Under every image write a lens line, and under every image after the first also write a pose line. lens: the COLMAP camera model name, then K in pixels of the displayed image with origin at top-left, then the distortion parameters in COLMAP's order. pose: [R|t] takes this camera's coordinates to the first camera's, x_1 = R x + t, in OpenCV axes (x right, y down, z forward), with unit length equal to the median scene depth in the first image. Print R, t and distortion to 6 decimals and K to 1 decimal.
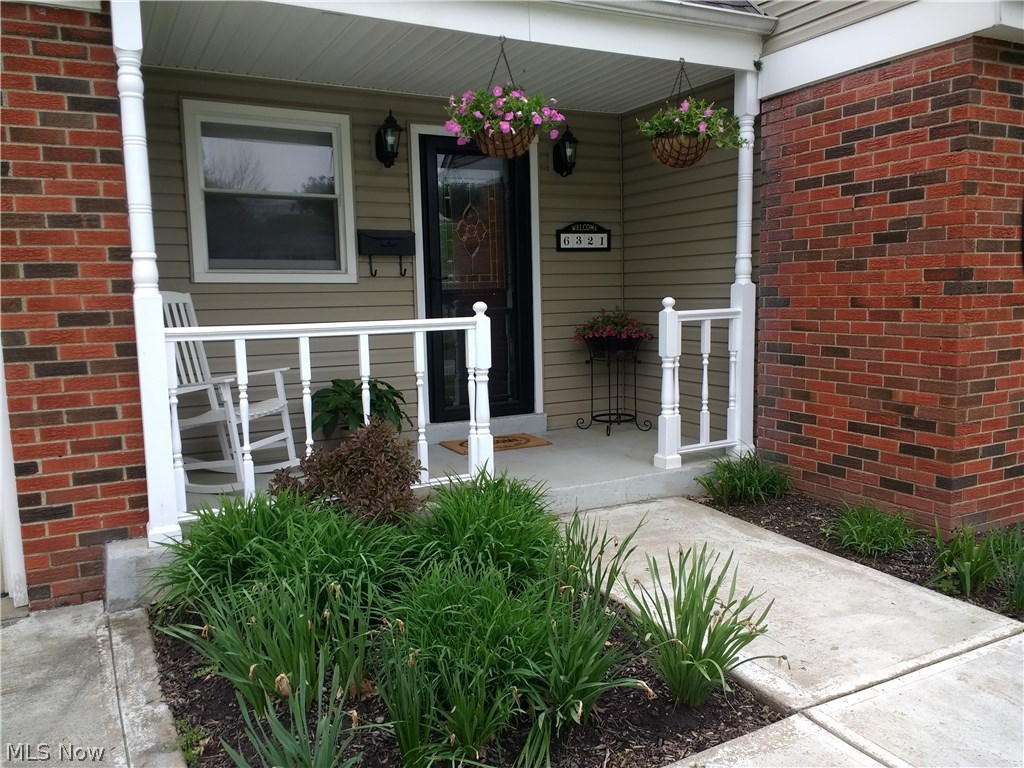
lens RADIAL K [[800.1, 0, 517.6], [0, 800.1, 387.5], [0, 0, 1]] dist [0.034964, -0.001463]
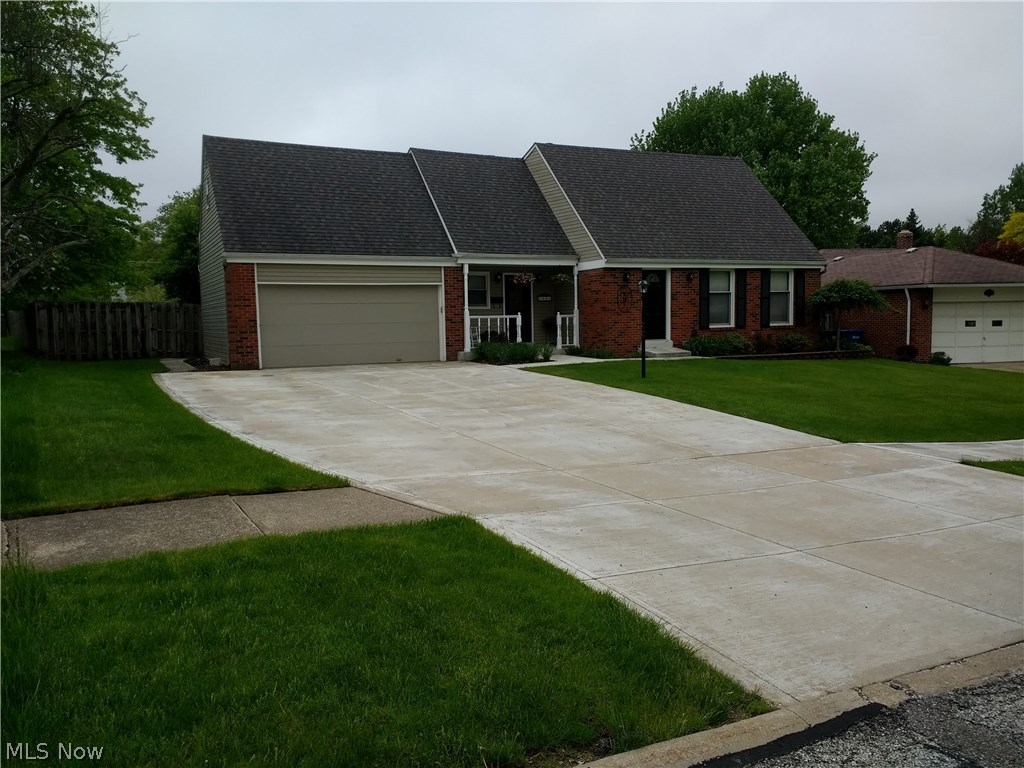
lens RADIAL K [[800.1, 0, 508.2], [0, 800.1, 382.9], [0, 0, 1]] dist [0.034964, -0.001463]
pose [[0.999147, 0.008298, -0.040462, 0.084549], [-0.009962, 0.999105, -0.041101, 0.496947], [0.040085, 0.041469, 0.998335, -3.683402]]
